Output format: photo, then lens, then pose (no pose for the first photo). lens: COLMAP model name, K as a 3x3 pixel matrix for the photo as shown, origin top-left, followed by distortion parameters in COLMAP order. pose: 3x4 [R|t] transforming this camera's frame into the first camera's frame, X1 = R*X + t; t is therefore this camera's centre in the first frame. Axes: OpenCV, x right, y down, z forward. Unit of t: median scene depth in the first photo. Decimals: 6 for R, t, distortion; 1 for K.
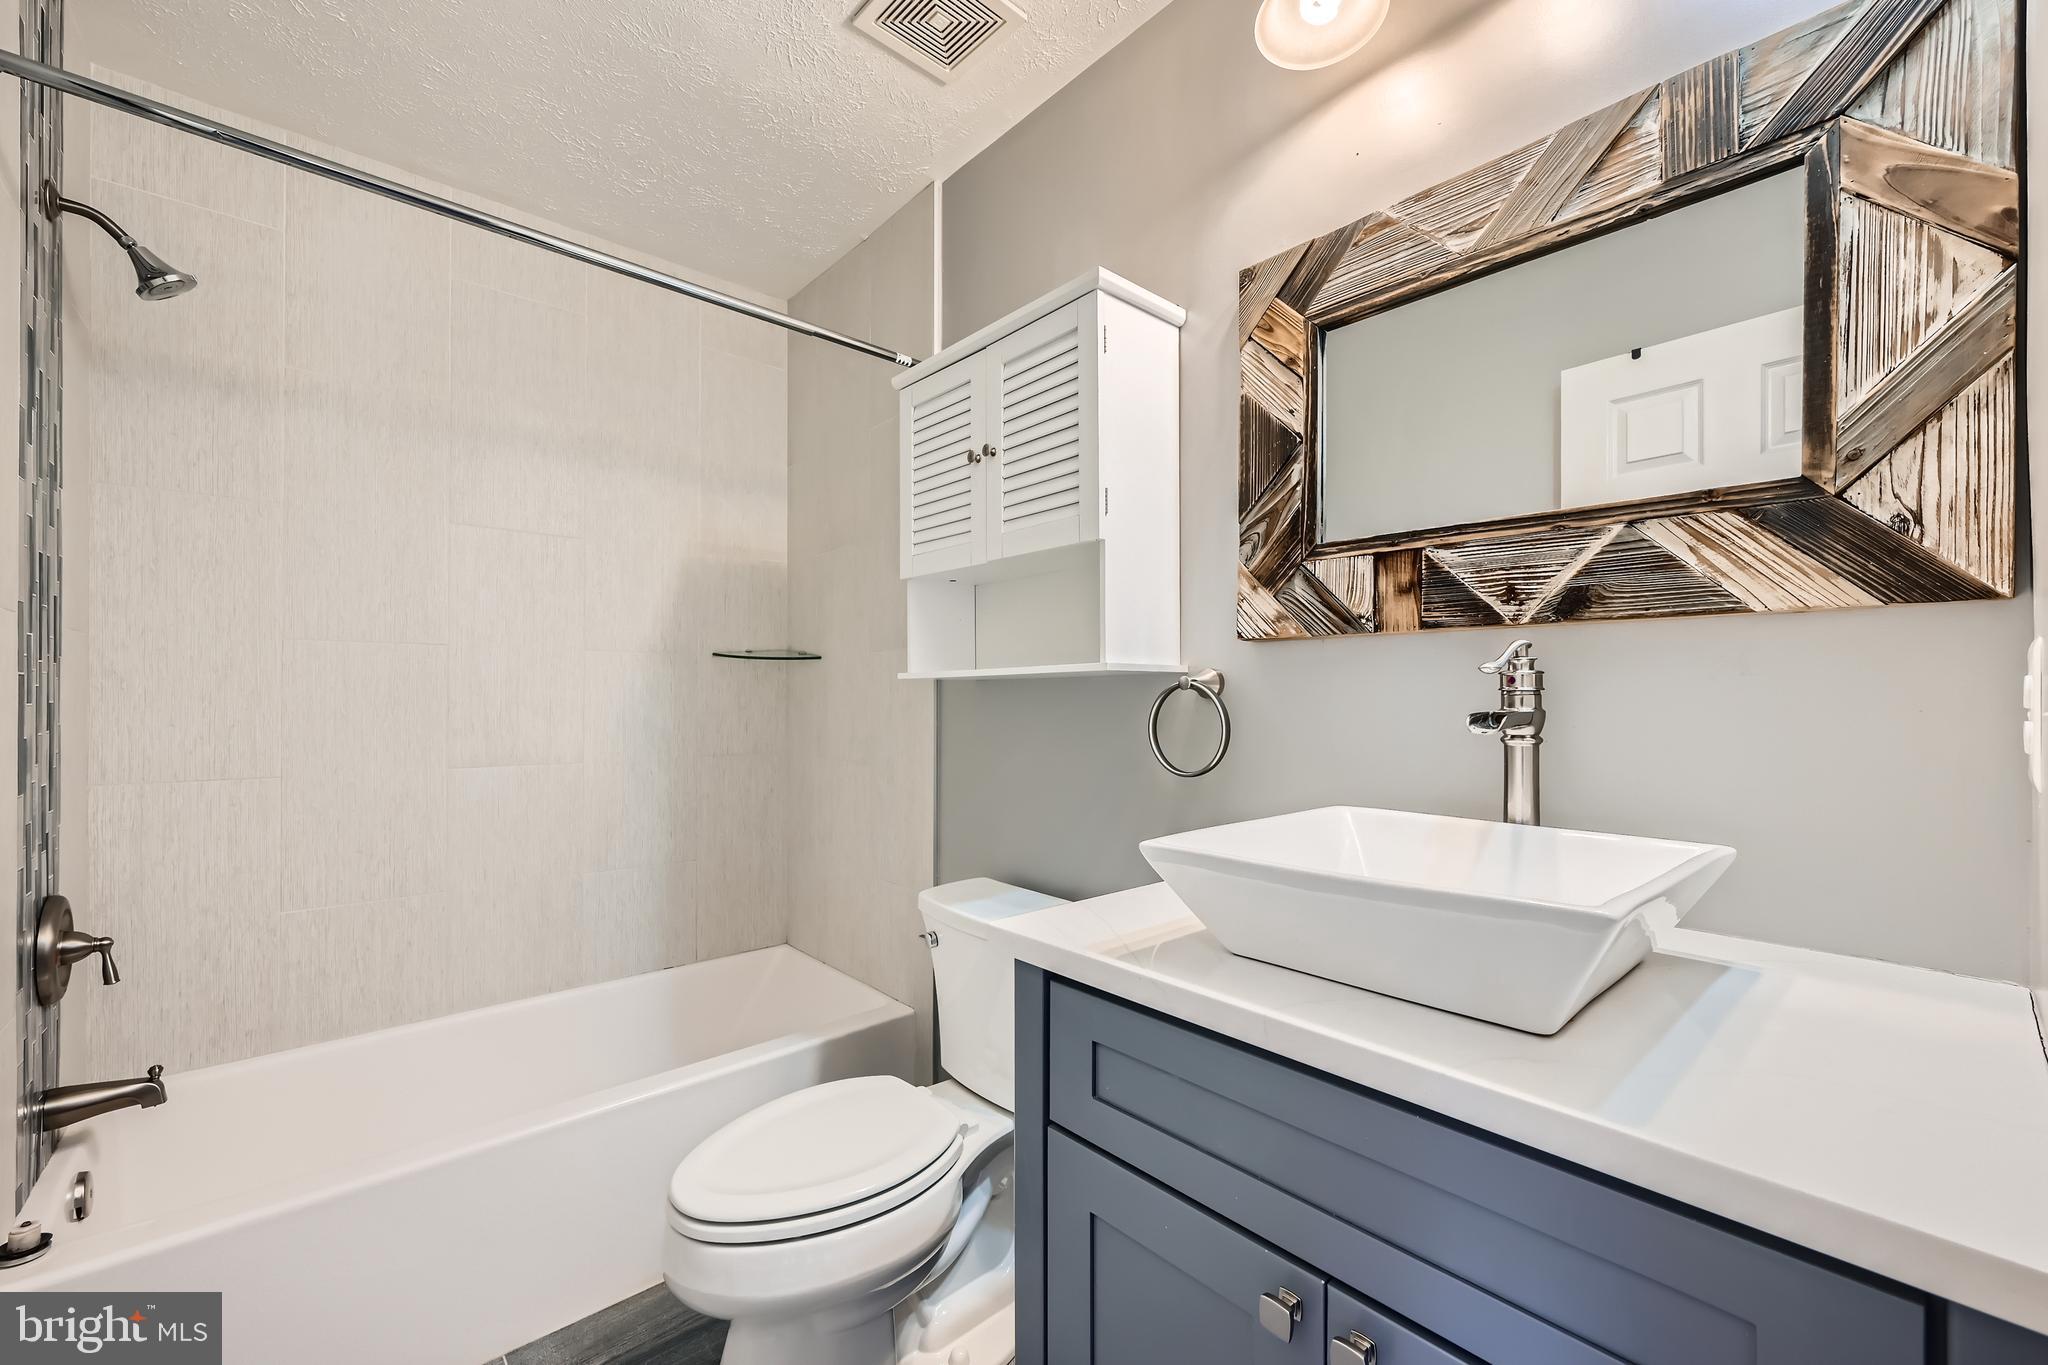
lens RADIAL K [[820.9, 0, 1028.9], [0, 820.9, 702.2], [0, 0, 1]] dist [0.001155, -0.000129]
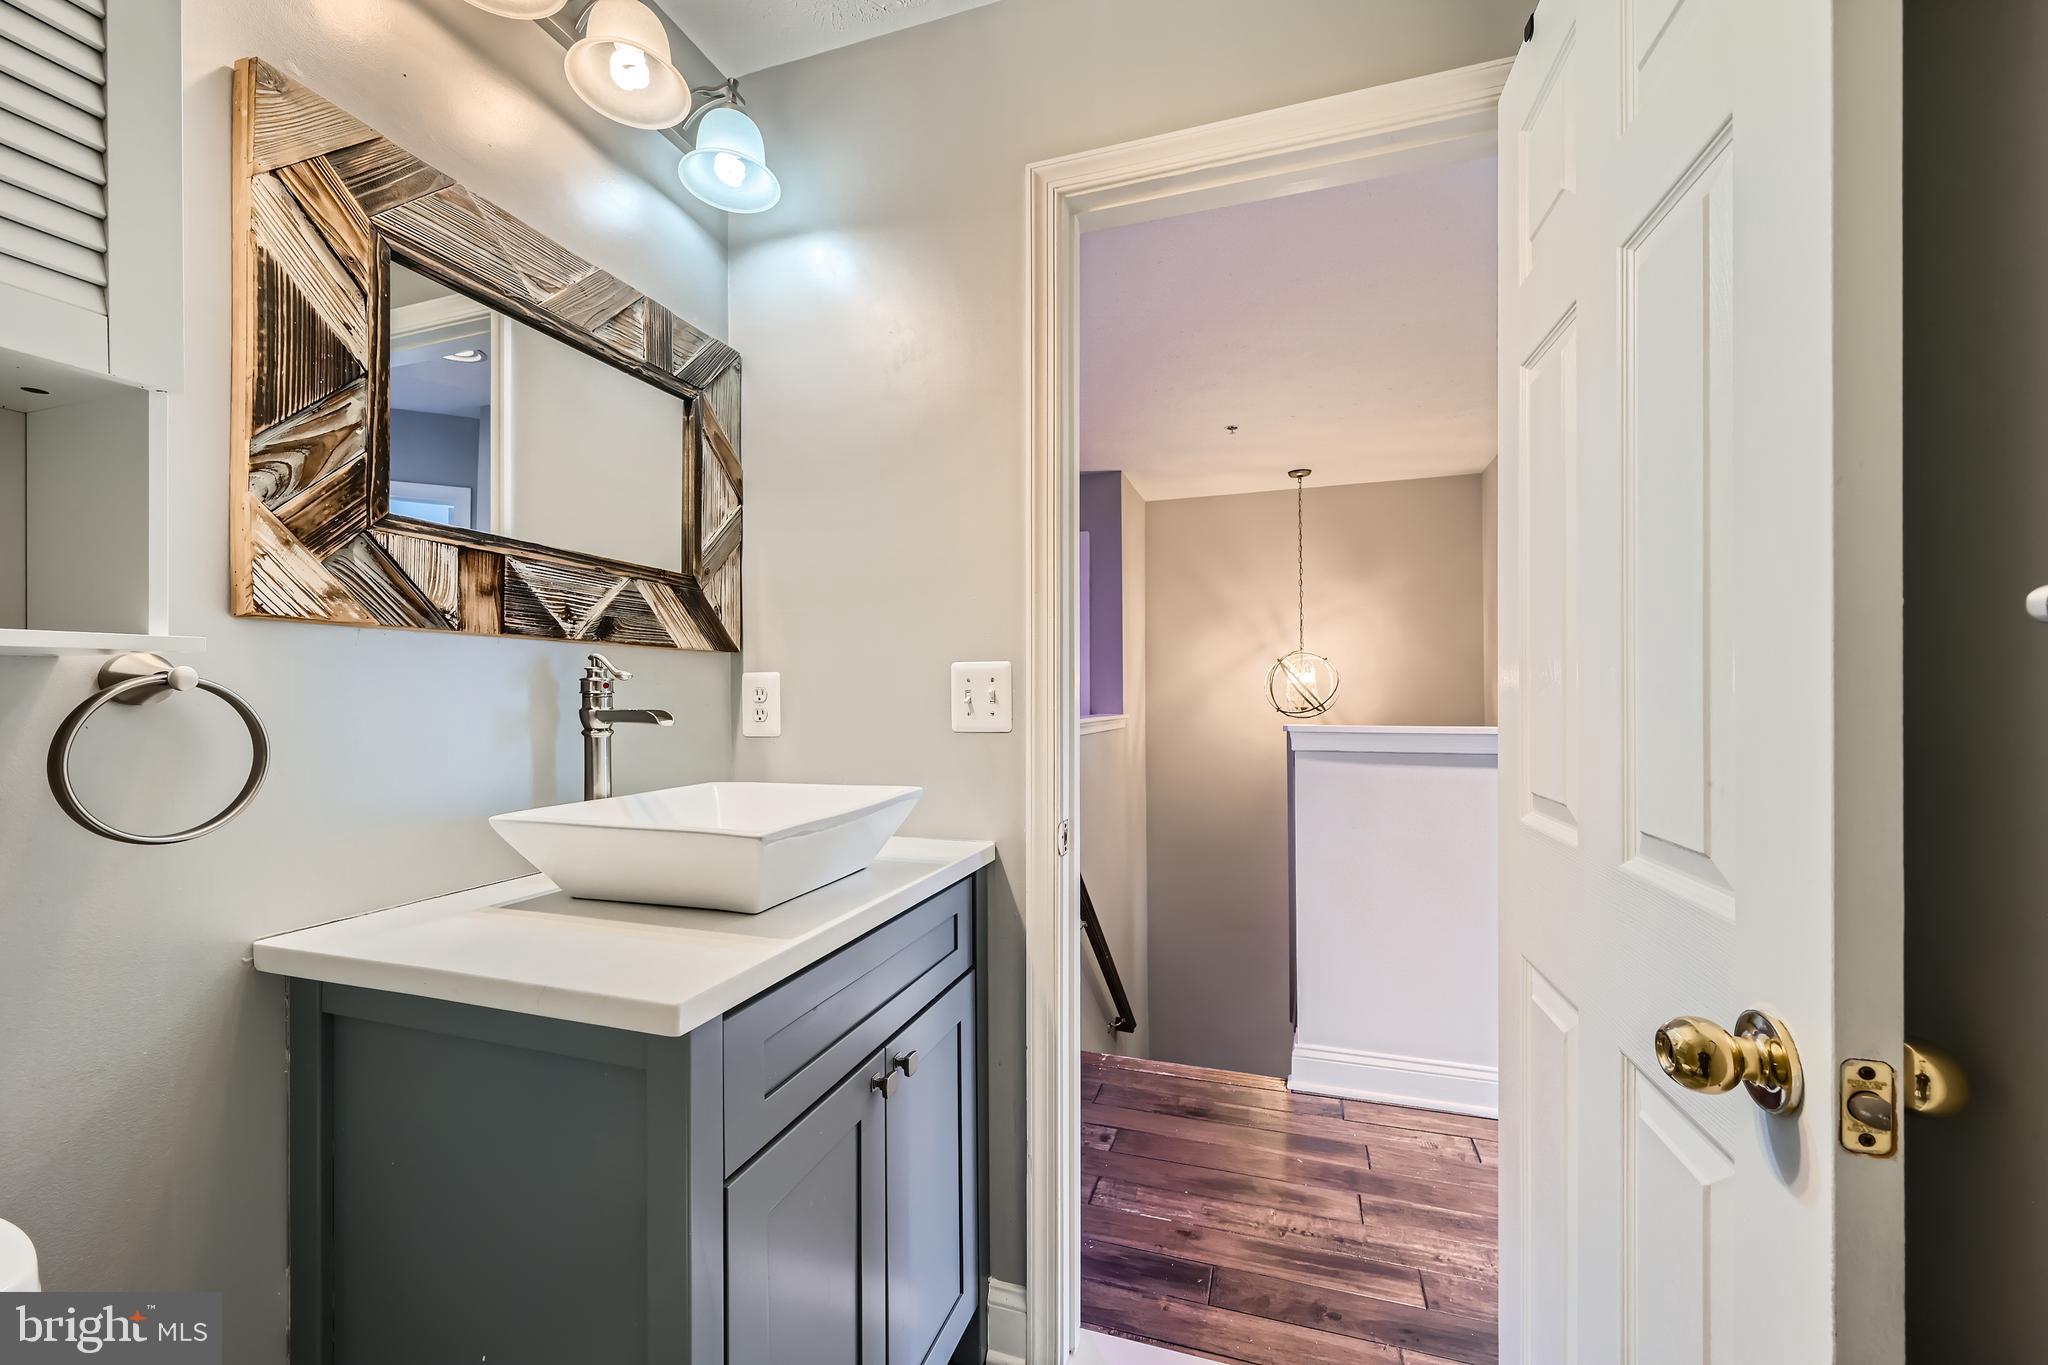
lens RADIAL K [[820.9, 0, 1022.7], [0, 820.9, 684.1], [0, 0, 1]] dist [0.001155, -0.000129]
pose [[-0.497020, 0.009176, 0.867691, -0.713533], [0.006245, 0.999956, -0.006998, -0.013882], [-0.867717, 0.001941, -0.497055, 0.916688]]
